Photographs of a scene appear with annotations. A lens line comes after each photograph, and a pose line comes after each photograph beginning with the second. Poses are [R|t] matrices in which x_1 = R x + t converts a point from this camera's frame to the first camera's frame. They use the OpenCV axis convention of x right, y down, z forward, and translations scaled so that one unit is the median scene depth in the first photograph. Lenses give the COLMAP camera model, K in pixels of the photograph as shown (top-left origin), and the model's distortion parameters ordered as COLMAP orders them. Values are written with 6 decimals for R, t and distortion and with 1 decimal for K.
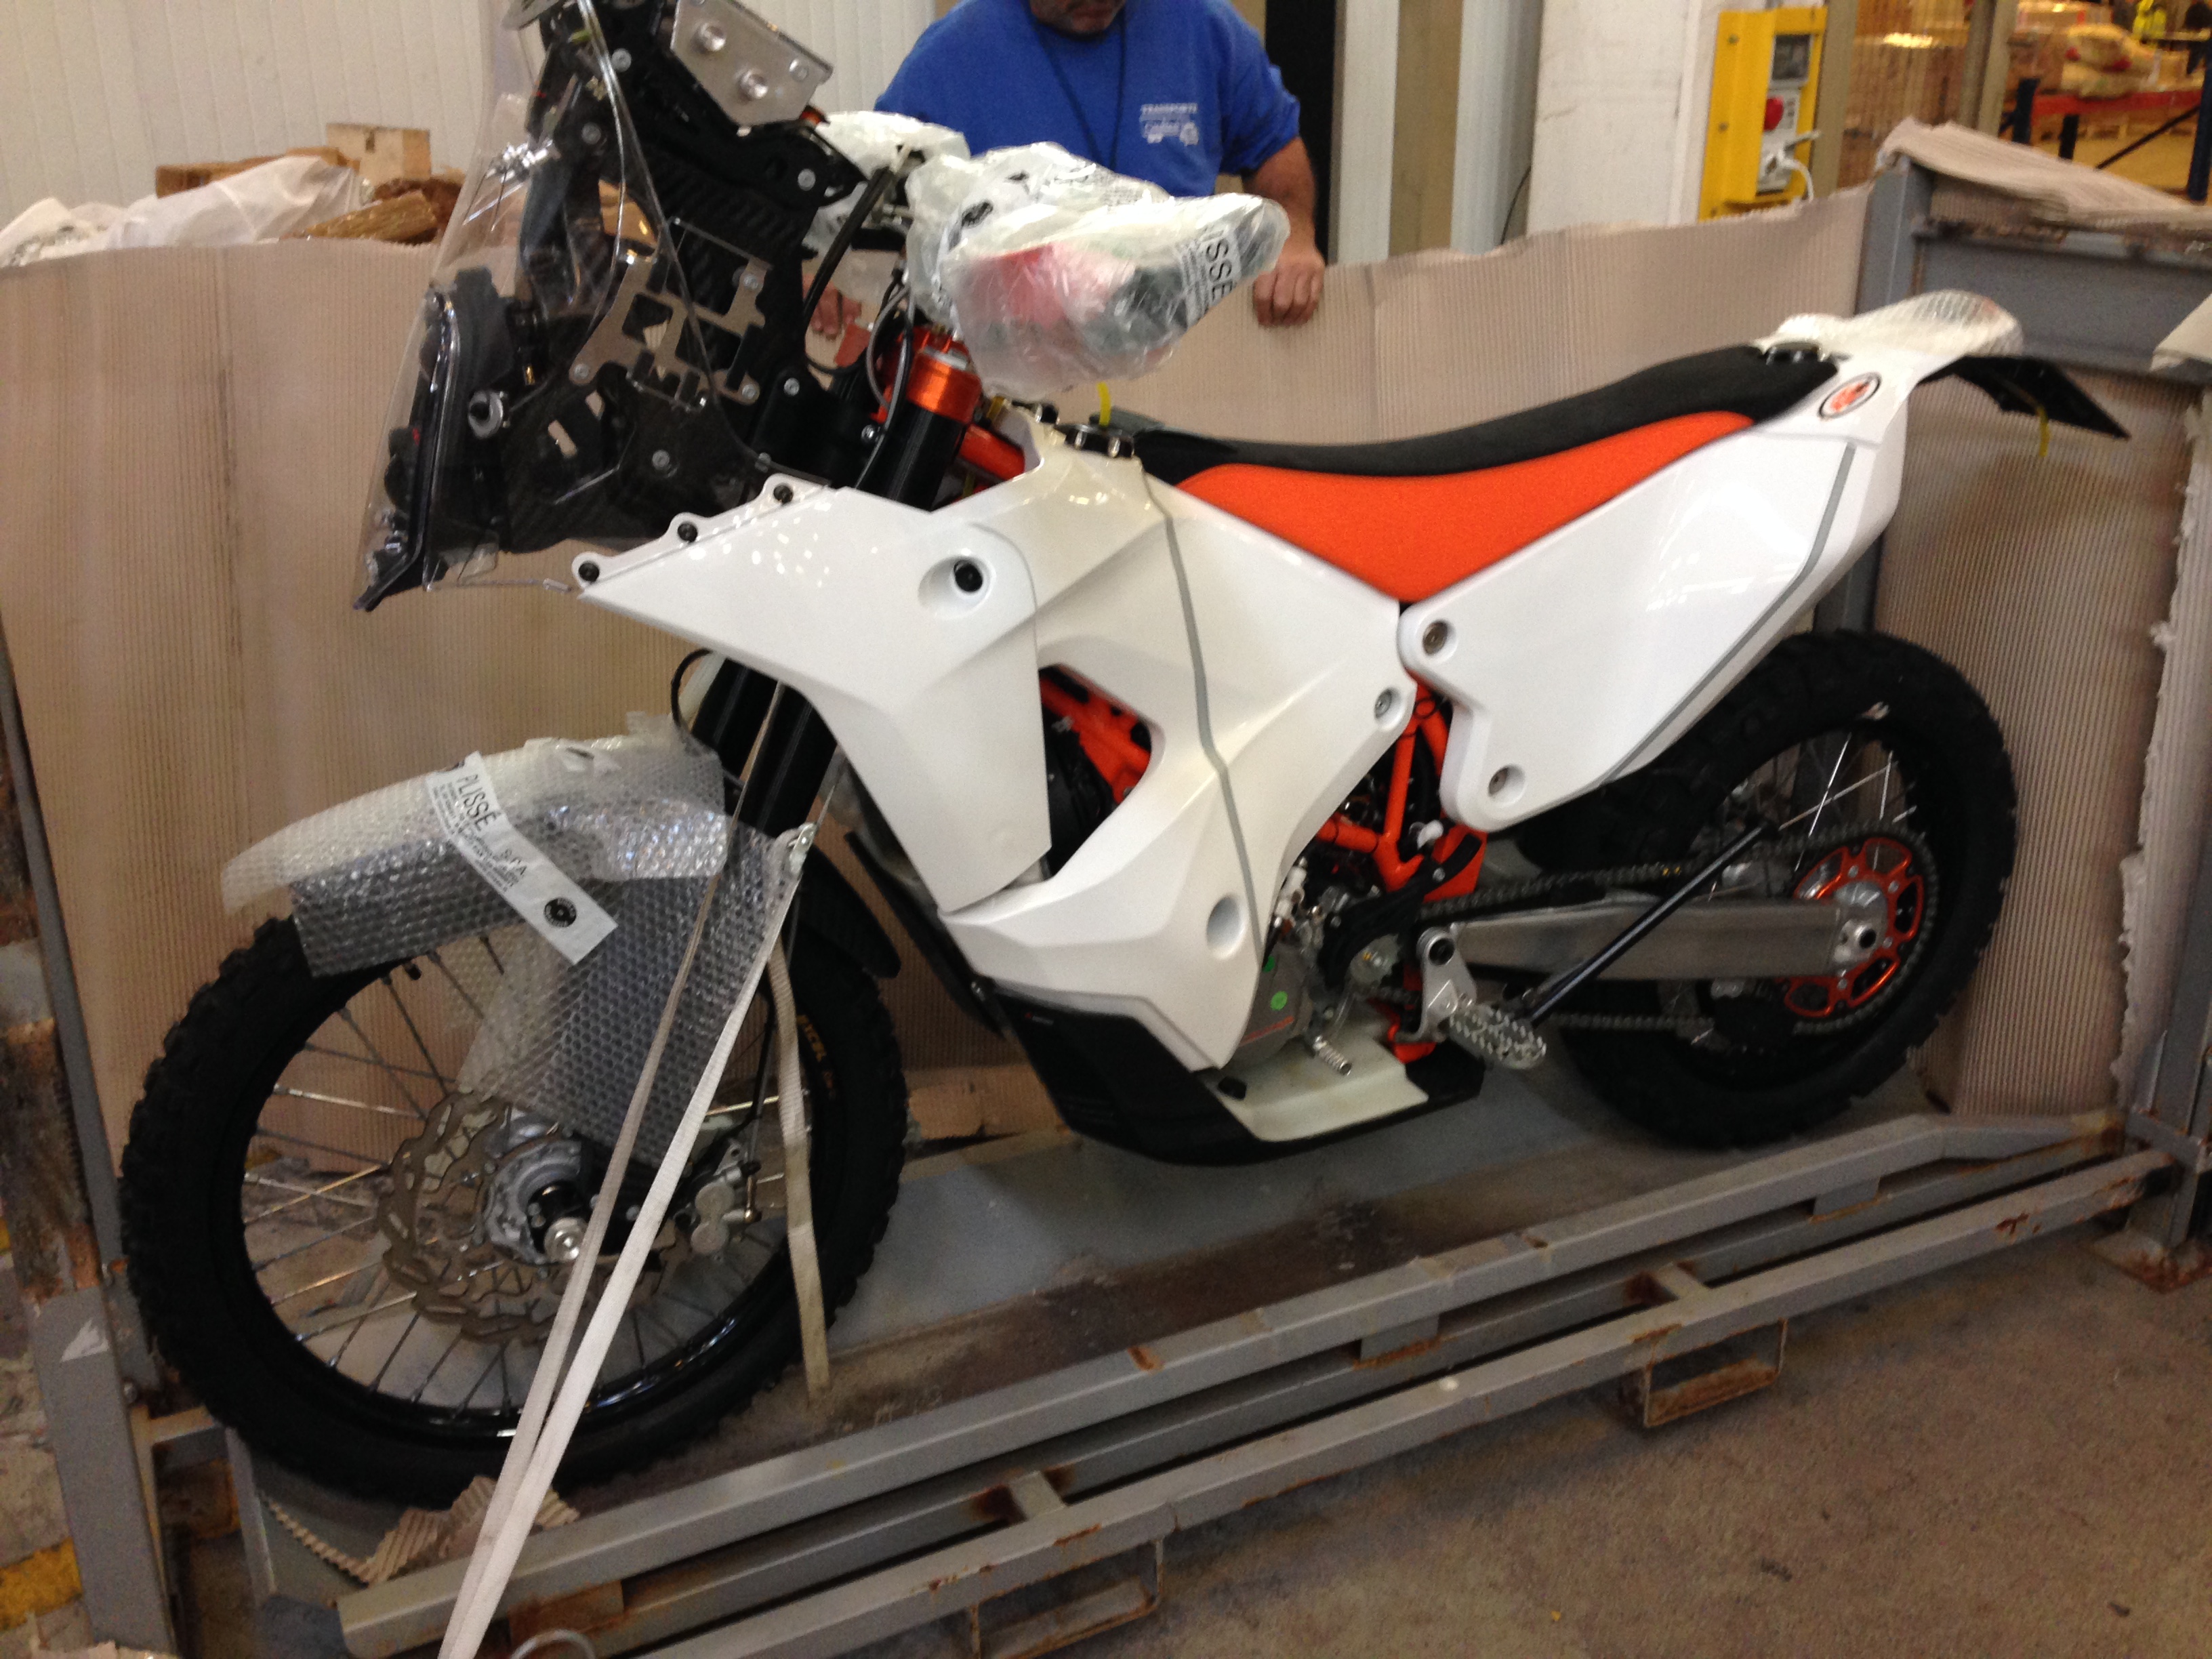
lens RADIAL K [[2105.2, 0, 1106.3], [0, 2105.2, 834.6], [0, 0, 1]] dist [0.137220, -0.266372]
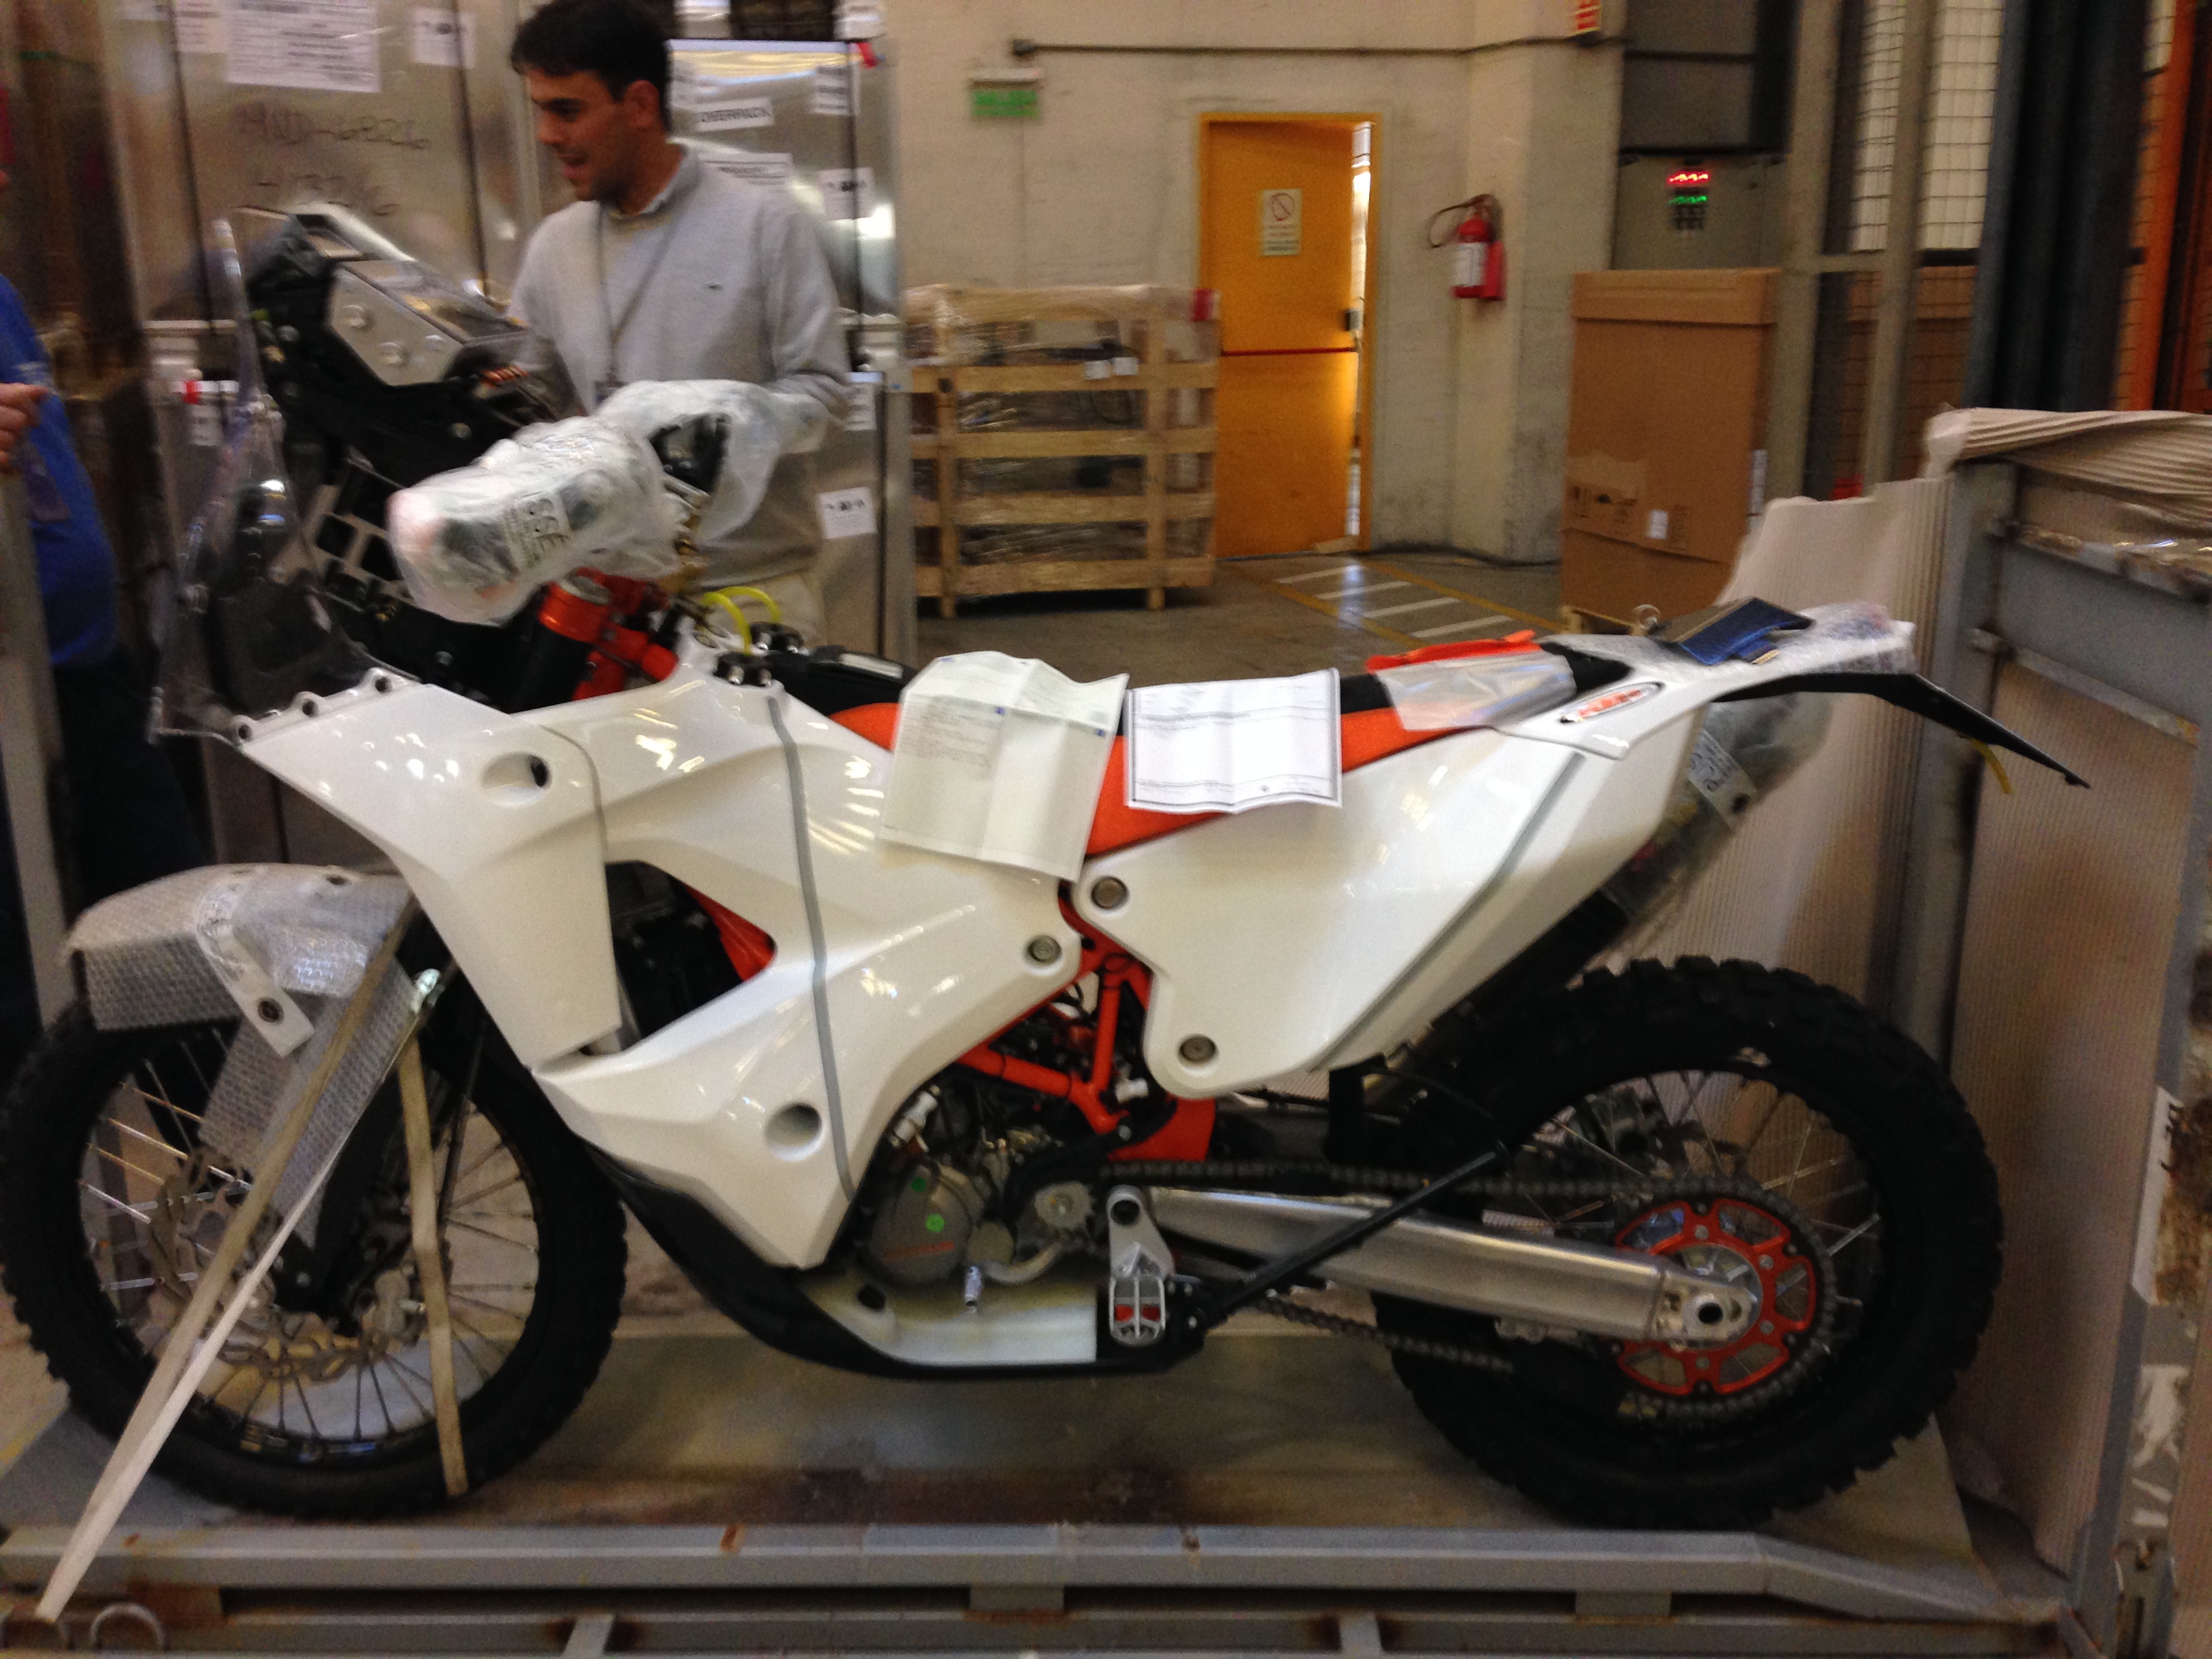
lens RADIAL K [[2115.9, 0, 1104.5], [0, 2115.9, 833.5], [0, 0, 1]] dist [0.138490, -0.237310]
pose [[0.881887, 0.125287, -0.454510, 0.641434], [-0.168883, 0.984019, -0.056436, -0.067199], [0.440176, 0.126529, 0.888952, 0.104593]]
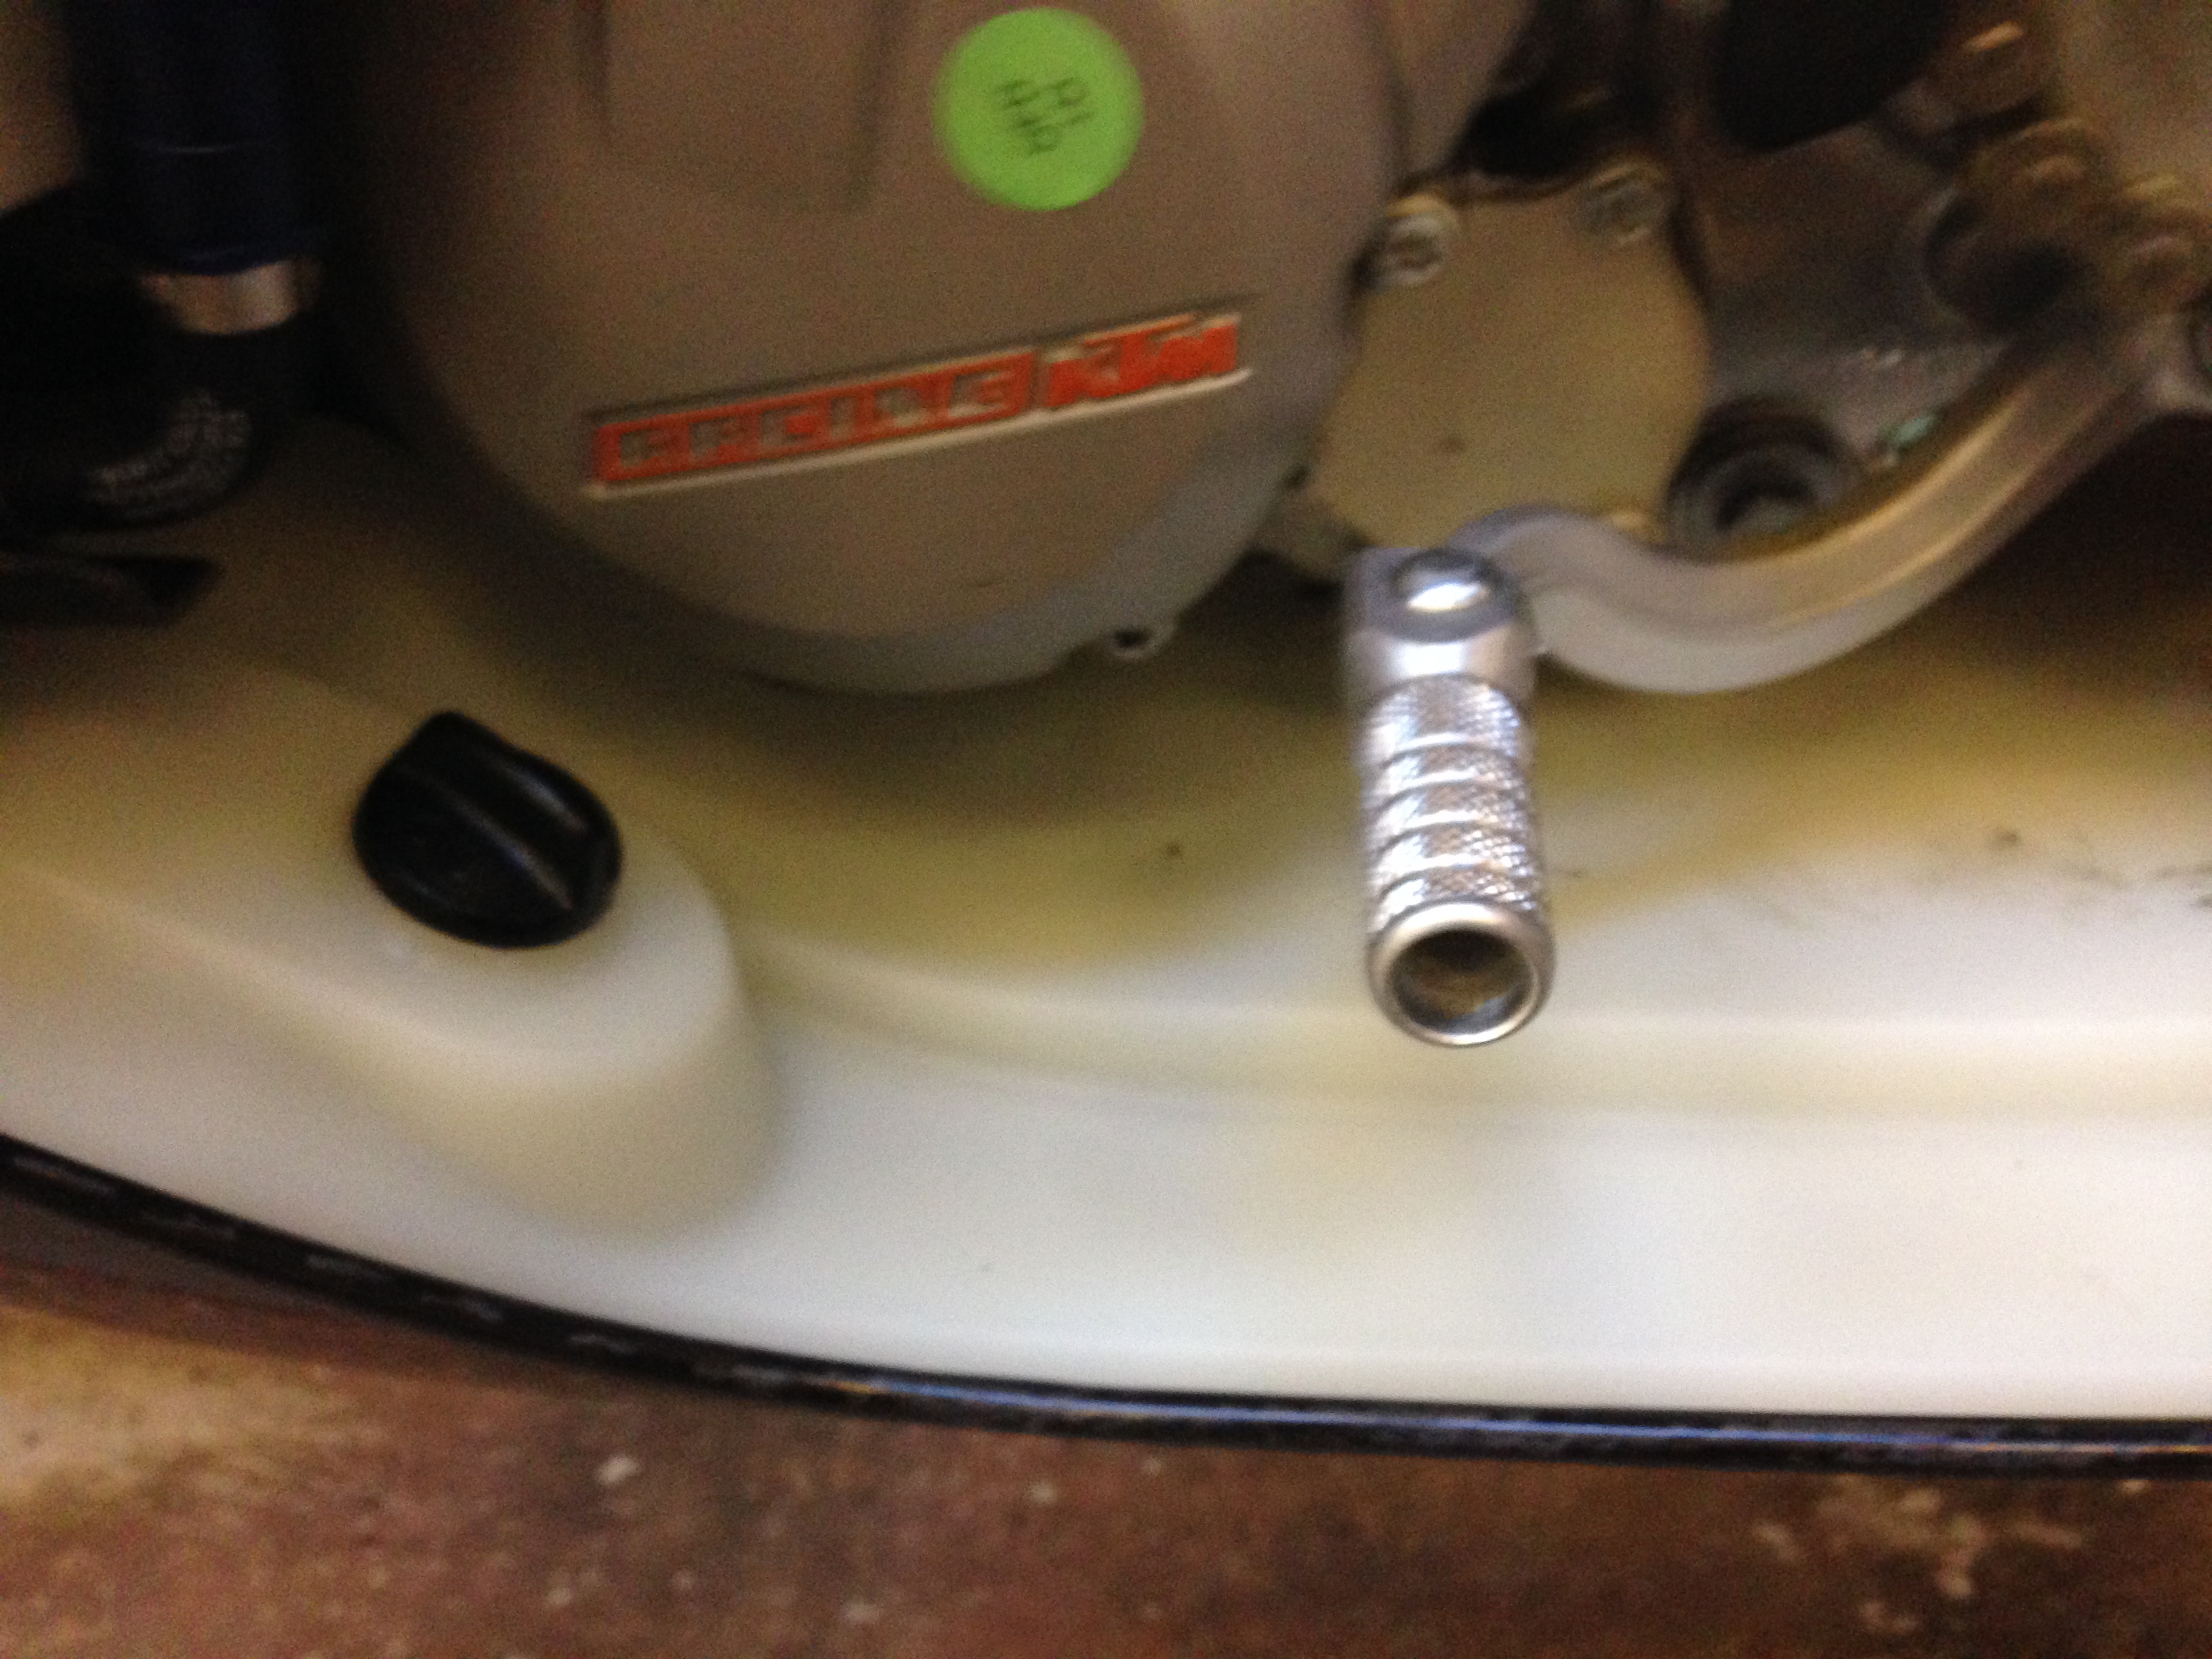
lens RADIAL K [[2132.1, 0, 1075.7], [0, 2132.1, 821.5], [0, 0, 1]] dist [0.128876, -0.244227]
pose [[0.832200, 0.280336, -0.478388, 0.150488], [-0.159014, 0.947199, 0.278439, 0.087103], [0.531185, -0.155647, 0.832836, 0.977139]]
